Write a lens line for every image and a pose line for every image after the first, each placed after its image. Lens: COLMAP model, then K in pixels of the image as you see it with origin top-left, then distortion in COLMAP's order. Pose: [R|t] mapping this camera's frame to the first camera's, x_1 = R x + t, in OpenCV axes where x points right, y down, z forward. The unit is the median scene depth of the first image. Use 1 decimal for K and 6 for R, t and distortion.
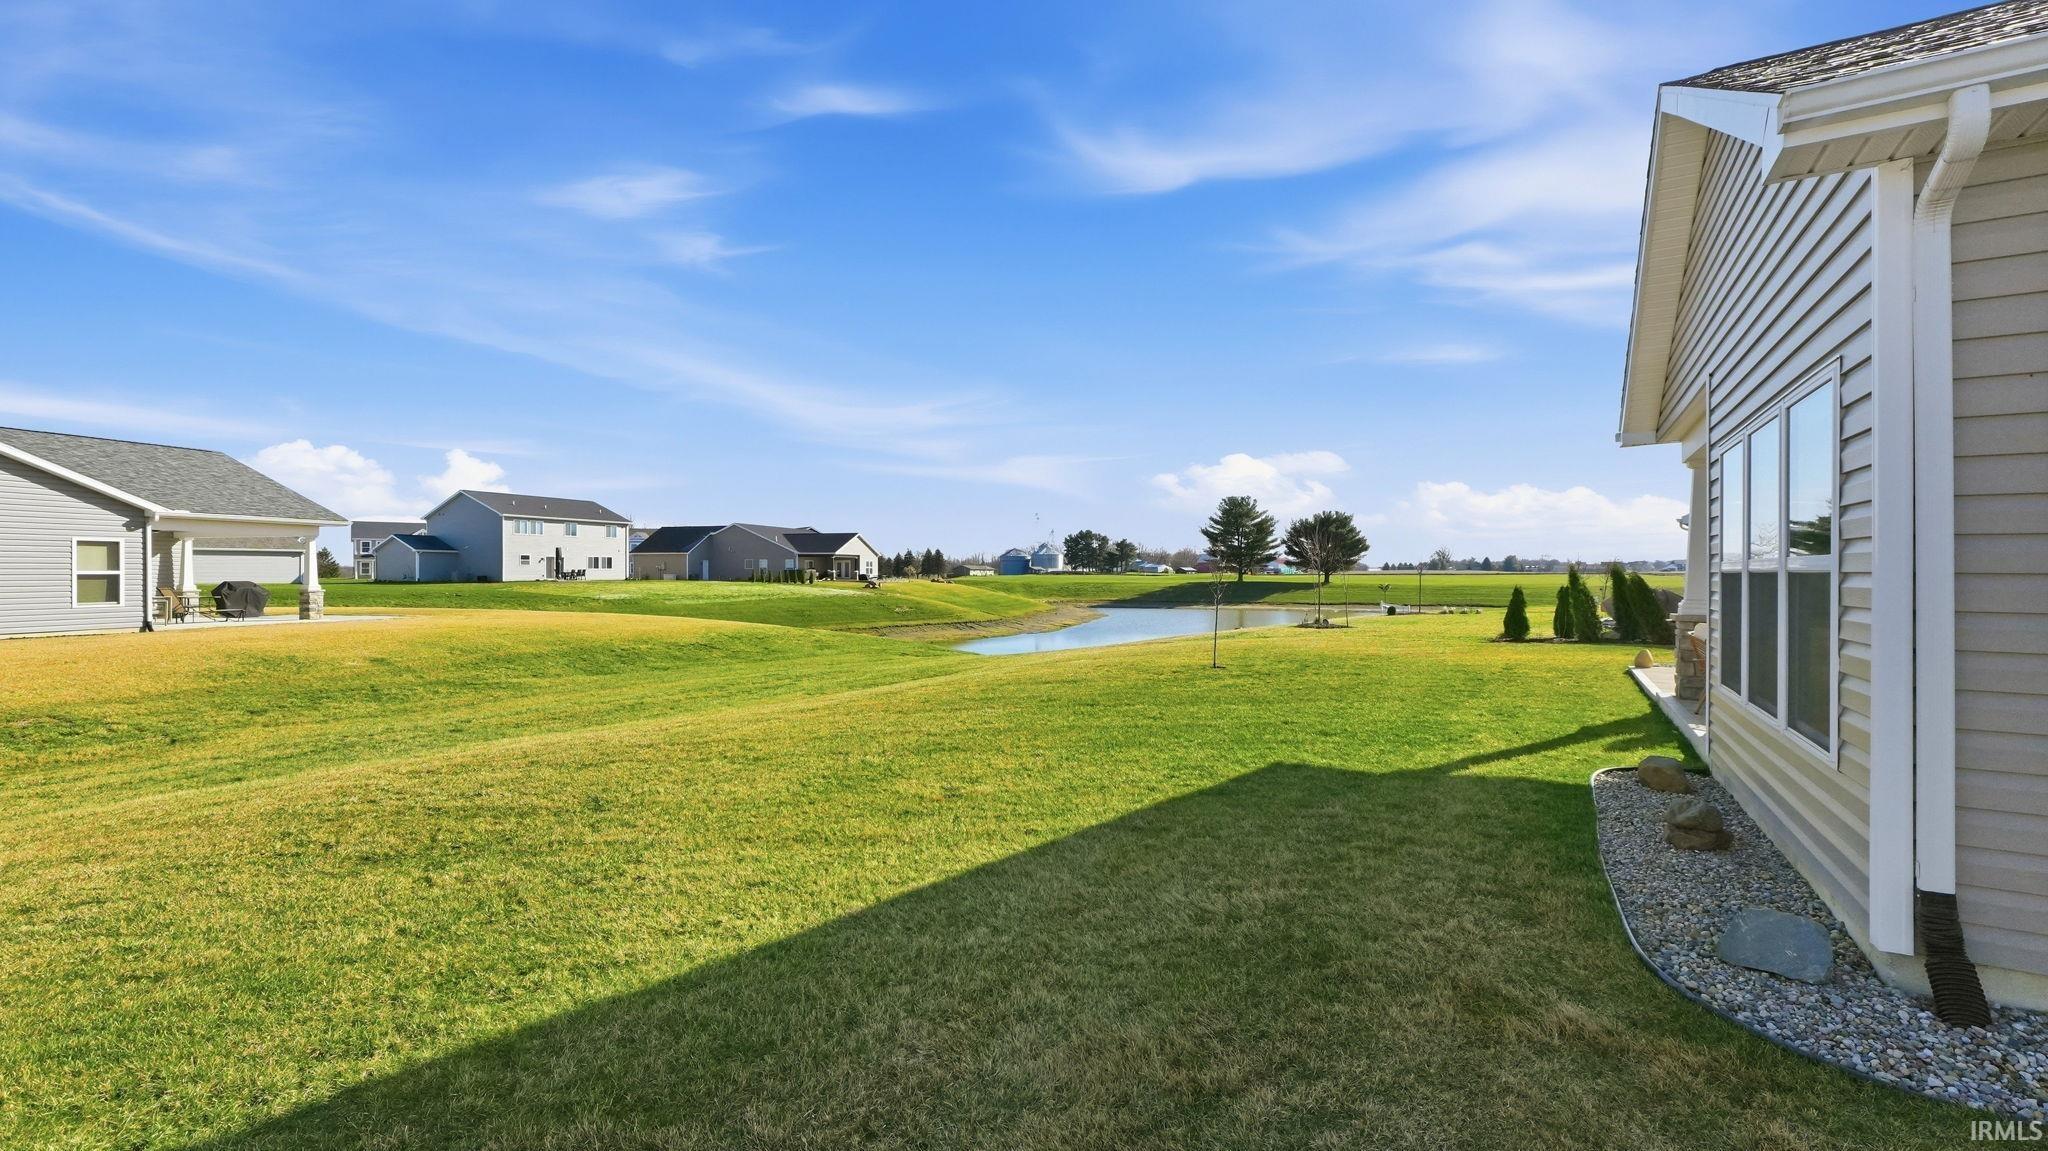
lens RADIAL K [[851.1, 0, 997.5], [0, 851.1, 581.2], [0, 0, 1]] dist [-0.004033, -0.000834]
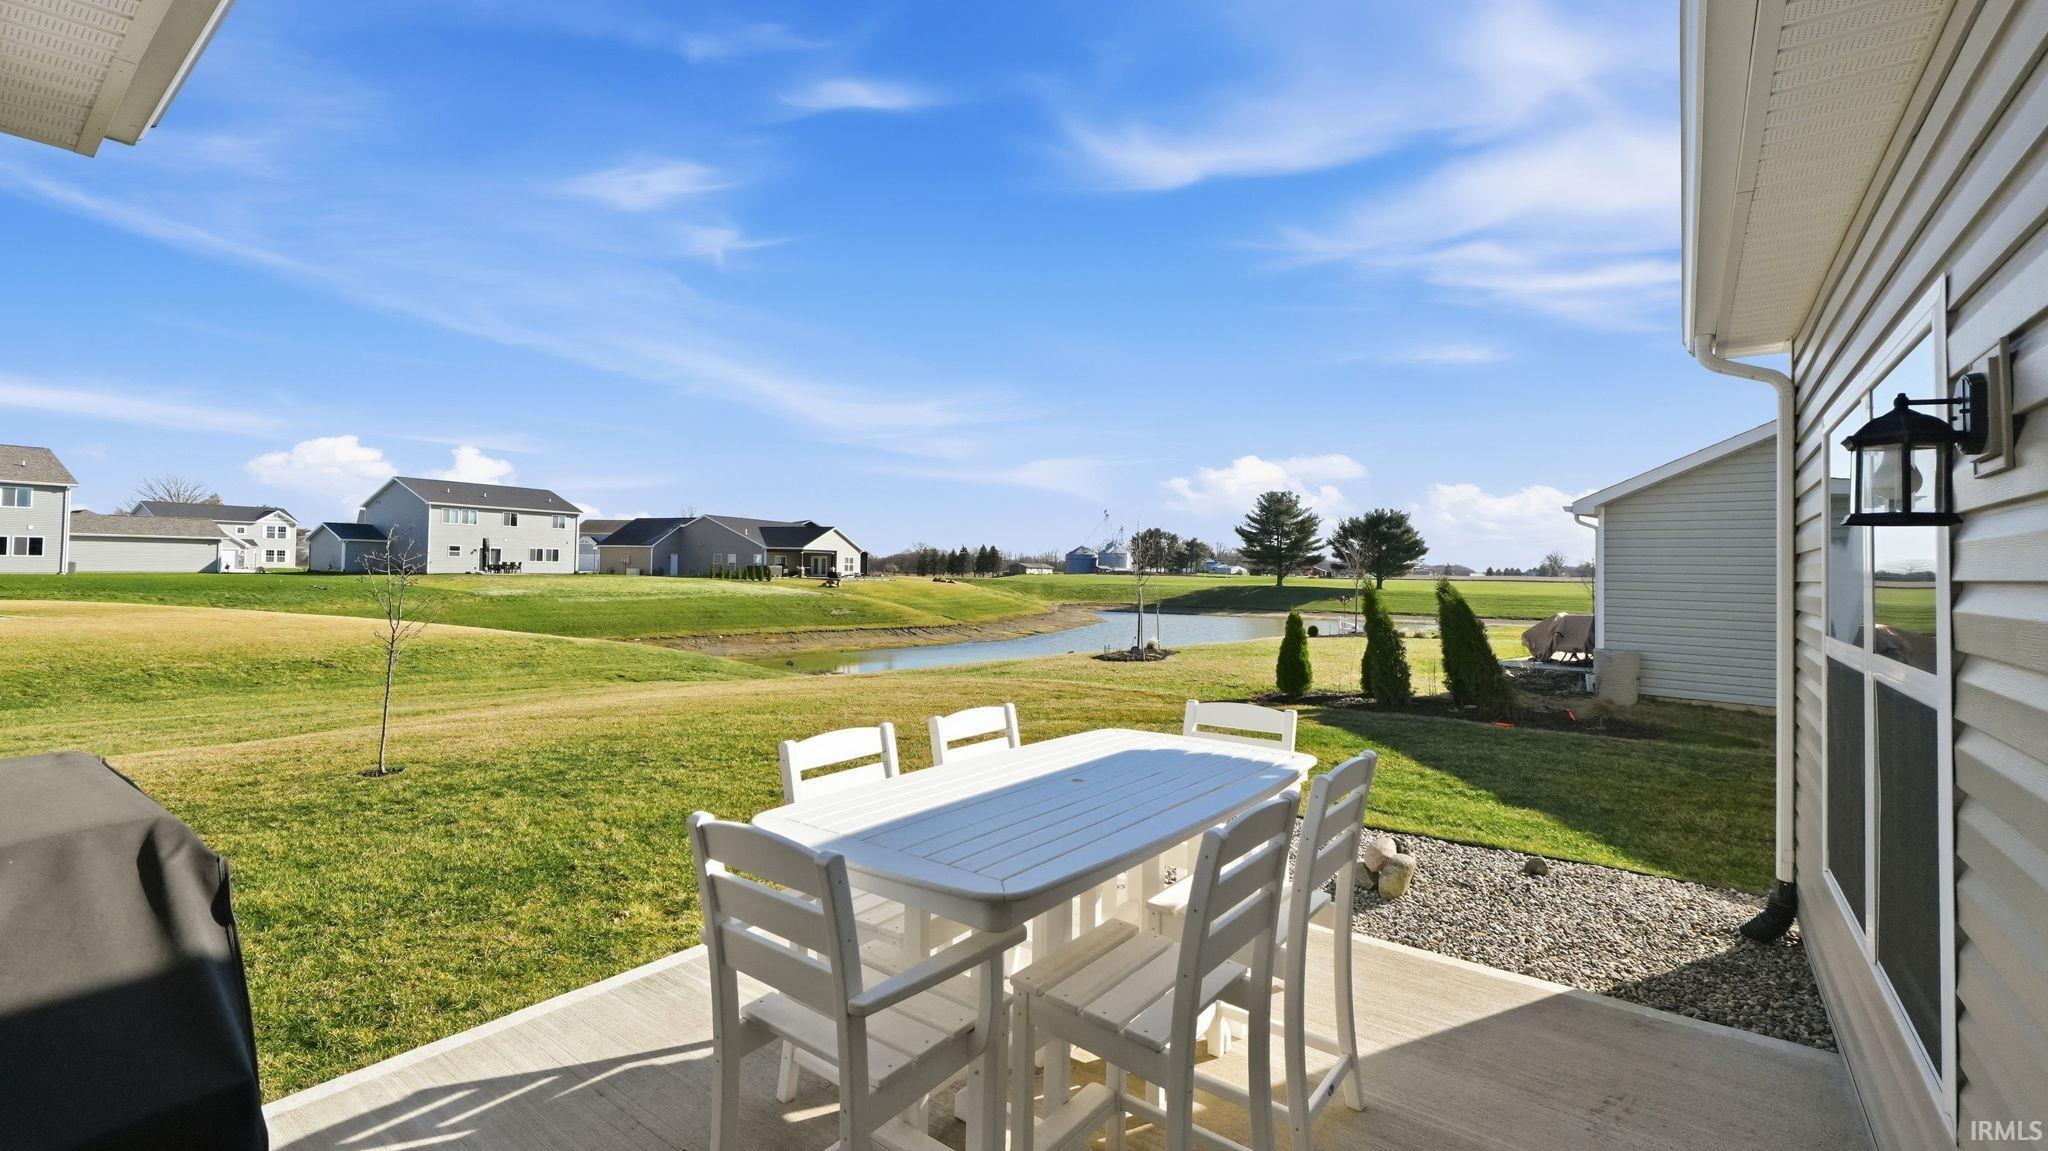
lens RADIAL K [[851.1, 0, 1017.3], [0, 851.1, 554.6], [0, 0, 1]] dist [-0.004033, -0.000834]
pose [[0.995761, 0.014005, -0.090904, 0.109993], [-0.016582, 0.999480, -0.027657, -0.003967], [0.090469, 0.029048, 0.995476, 0.084853]]
